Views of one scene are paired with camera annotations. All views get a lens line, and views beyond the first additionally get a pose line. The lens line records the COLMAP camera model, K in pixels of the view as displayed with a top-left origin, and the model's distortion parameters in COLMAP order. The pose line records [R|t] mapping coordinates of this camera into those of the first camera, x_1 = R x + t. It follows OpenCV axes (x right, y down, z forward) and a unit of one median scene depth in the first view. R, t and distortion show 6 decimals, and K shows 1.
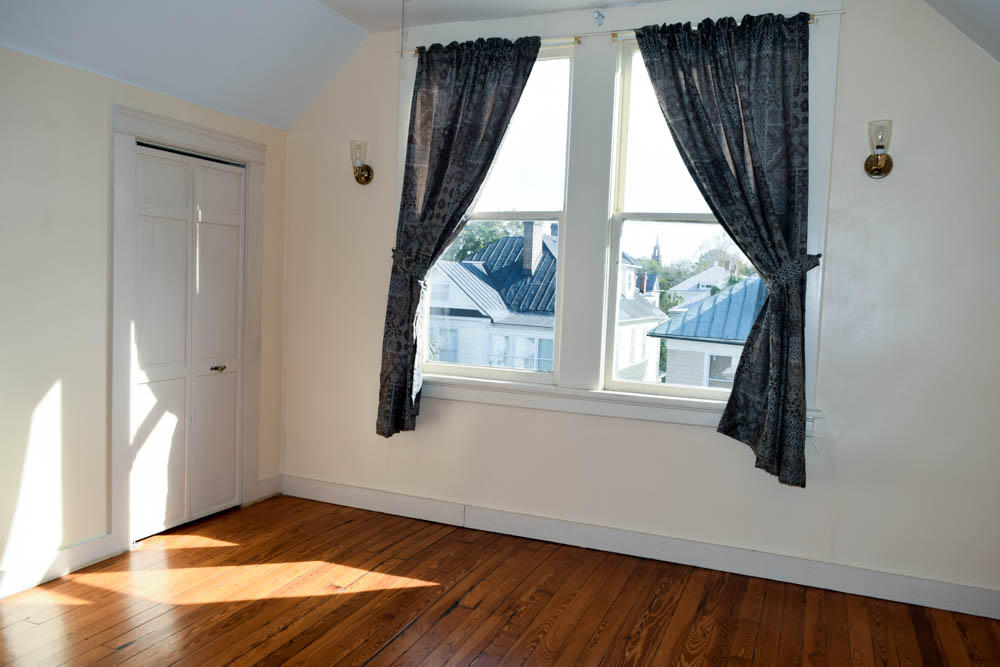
lens RADIAL K [[778.1, 0, 500.0], [0, 778.1, 333.5], [0, 0, 1]] dist [-0.023634, 0.013338]
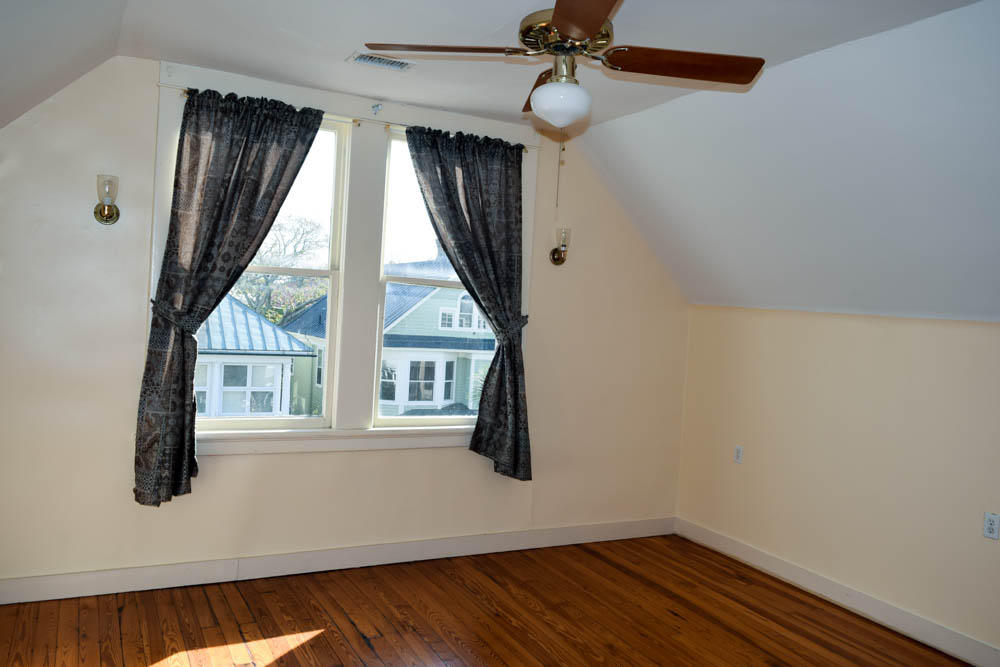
lens RADIAL K [[778.1, 0, 500.0], [0, 778.1, 333.5], [0, 0, 1]] dist [-0.023634, 0.013338]
pose [[0.633293, -0.027416, 0.773426, -0.672144], [0.020012, 0.999618, 0.019047, -0.090258], [-0.773653, 0.003415, 0.633600, 0.124638]]
